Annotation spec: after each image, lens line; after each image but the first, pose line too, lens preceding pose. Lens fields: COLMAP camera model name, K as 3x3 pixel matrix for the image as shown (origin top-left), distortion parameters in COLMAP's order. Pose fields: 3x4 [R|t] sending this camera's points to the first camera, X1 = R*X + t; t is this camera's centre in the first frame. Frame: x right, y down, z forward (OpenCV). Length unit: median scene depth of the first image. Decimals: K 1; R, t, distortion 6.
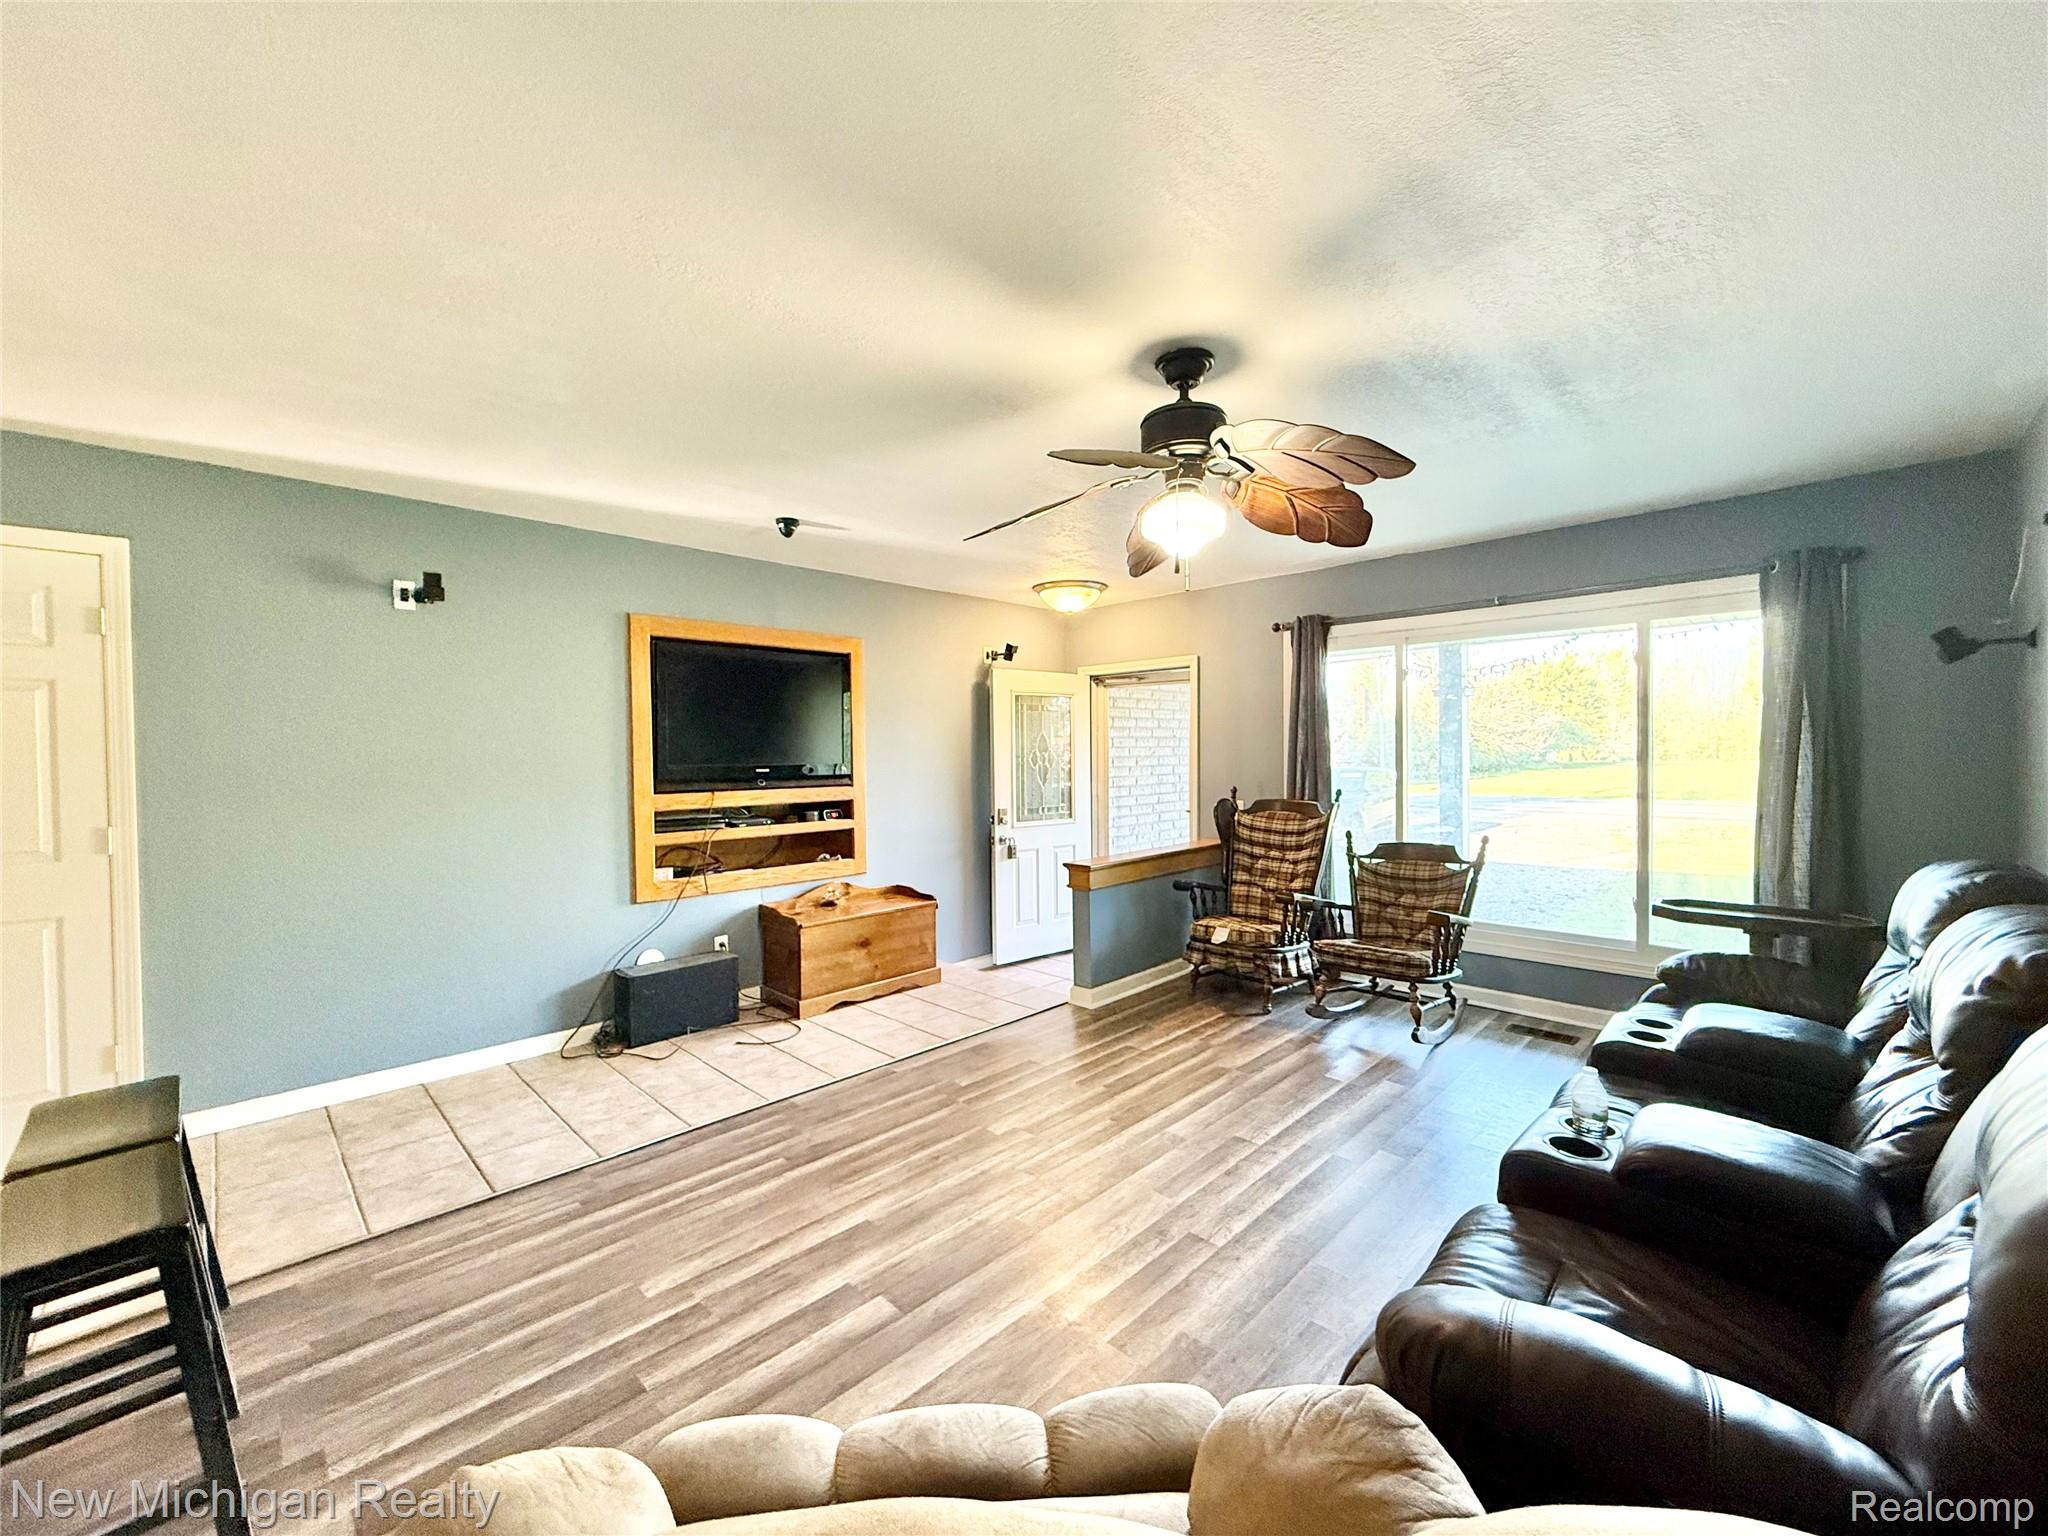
lens RADIAL K [[809.7, 0, 1021.7], [0, 809.7, 769.0], [0, 0, 1]] dist [-0.002672, -0.000797]
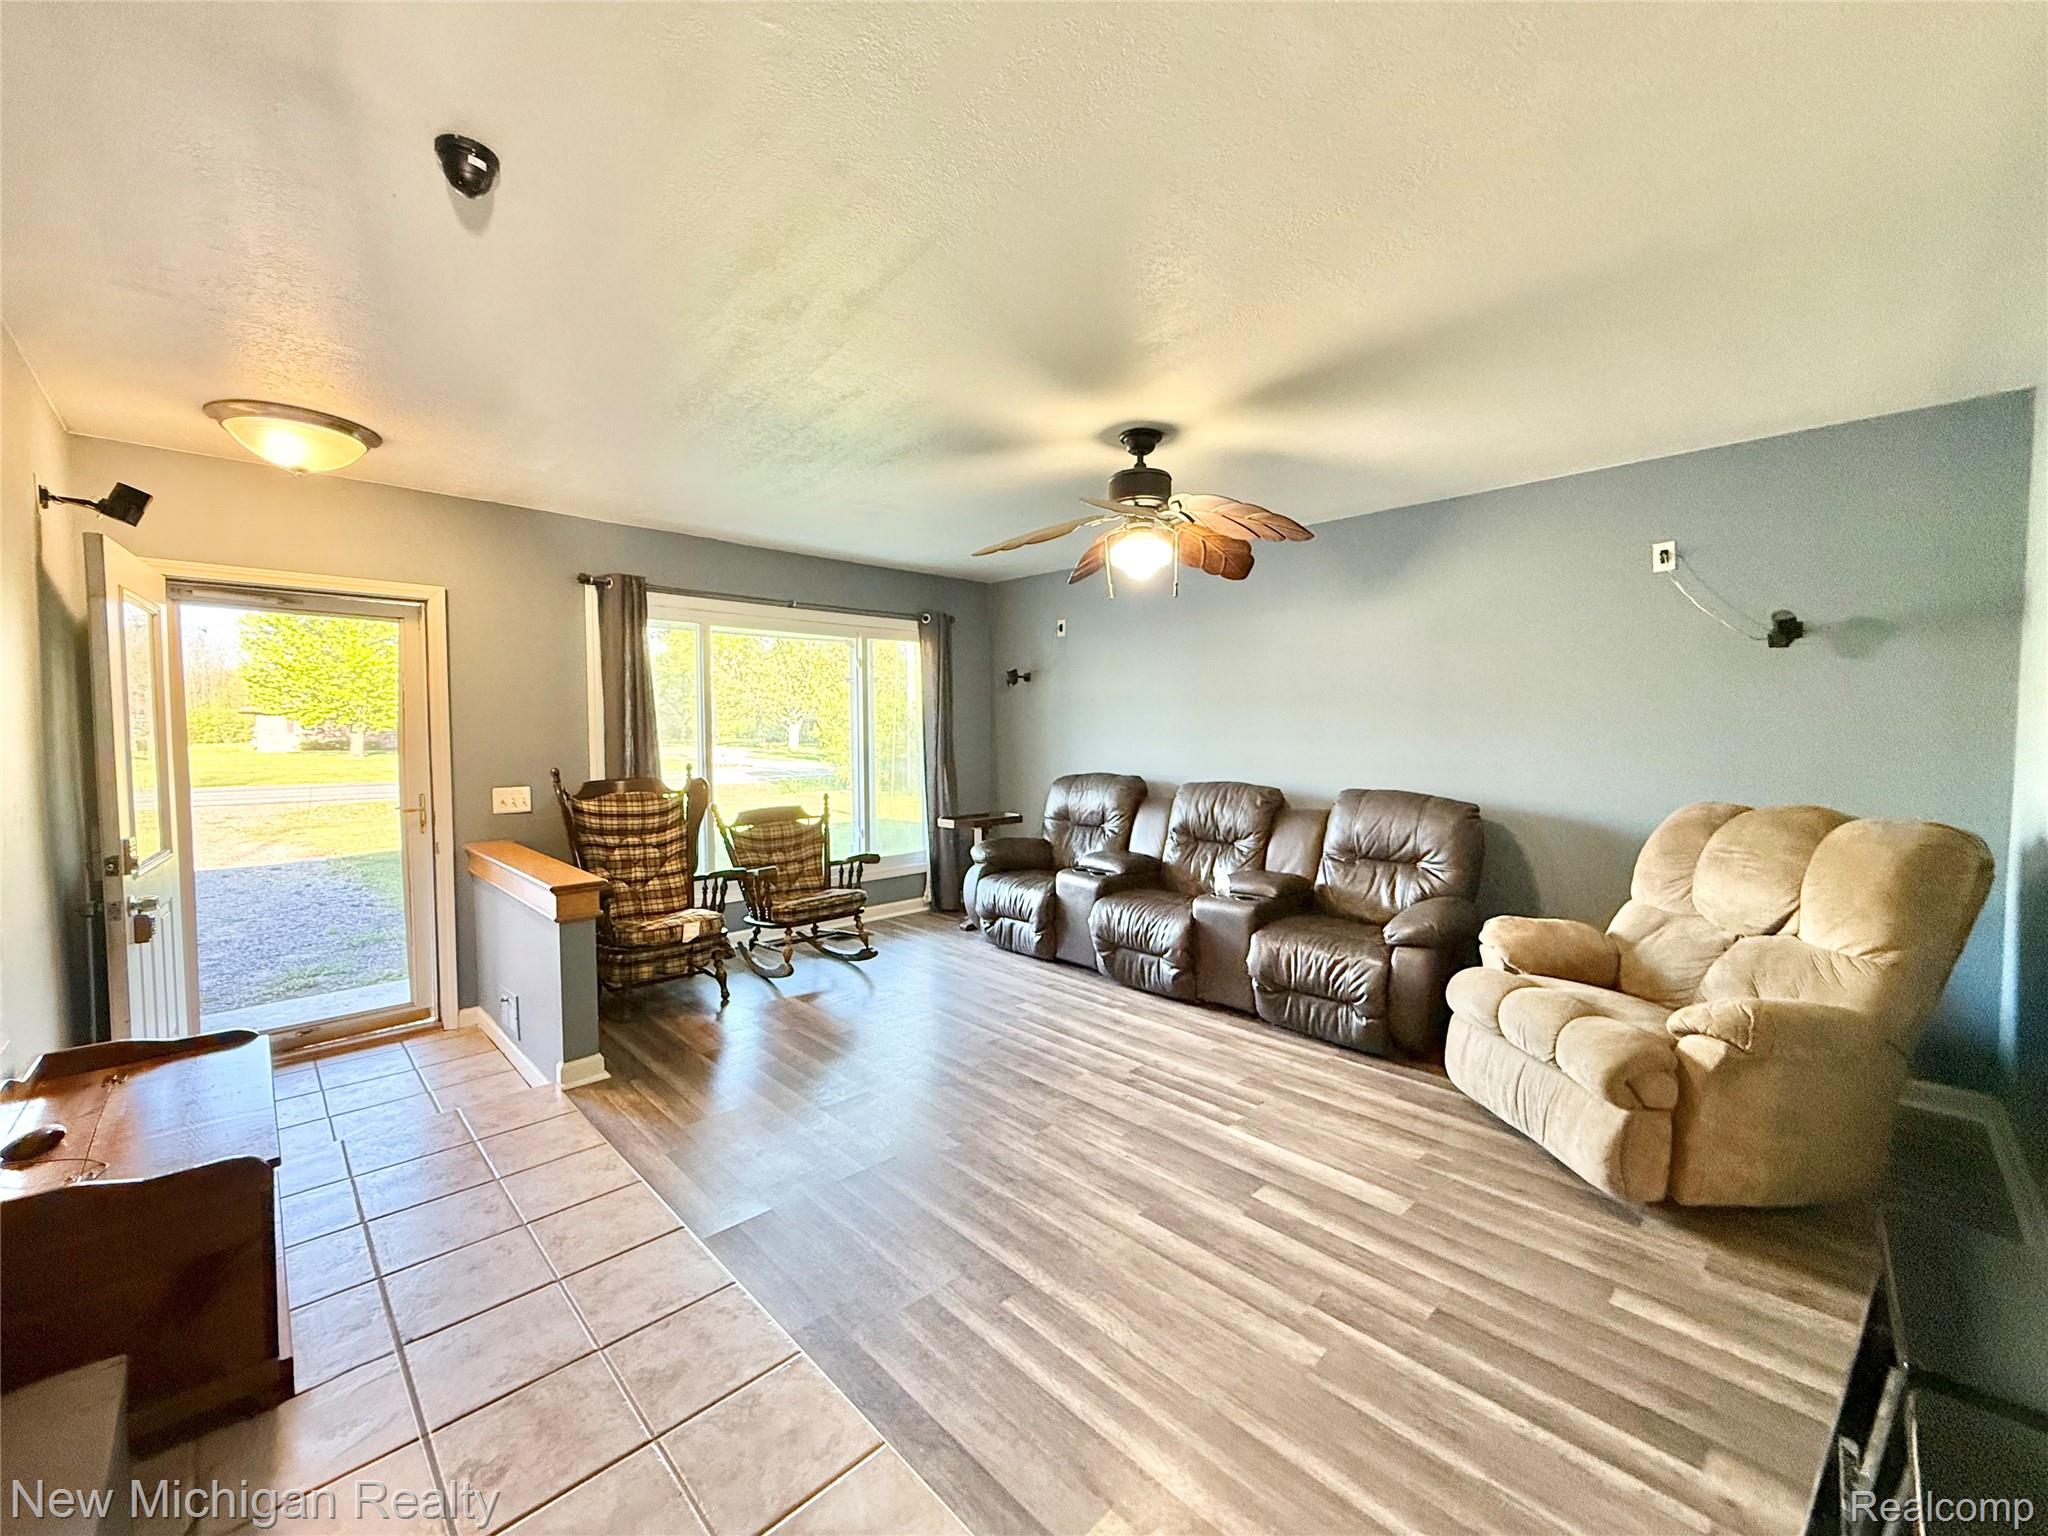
lens RADIAL K [[809.7, 0, 1021.9], [0, 809.7, 762.4], [0, 0, 1]] dist [-0.002672, -0.000797]
pose [[0.021101, -0.032343, 0.999254, -0.739543], [0.022351, 0.999242, 0.031871, 0.001685], [-0.999527, 0.021661, 0.021808, 0.735353]]
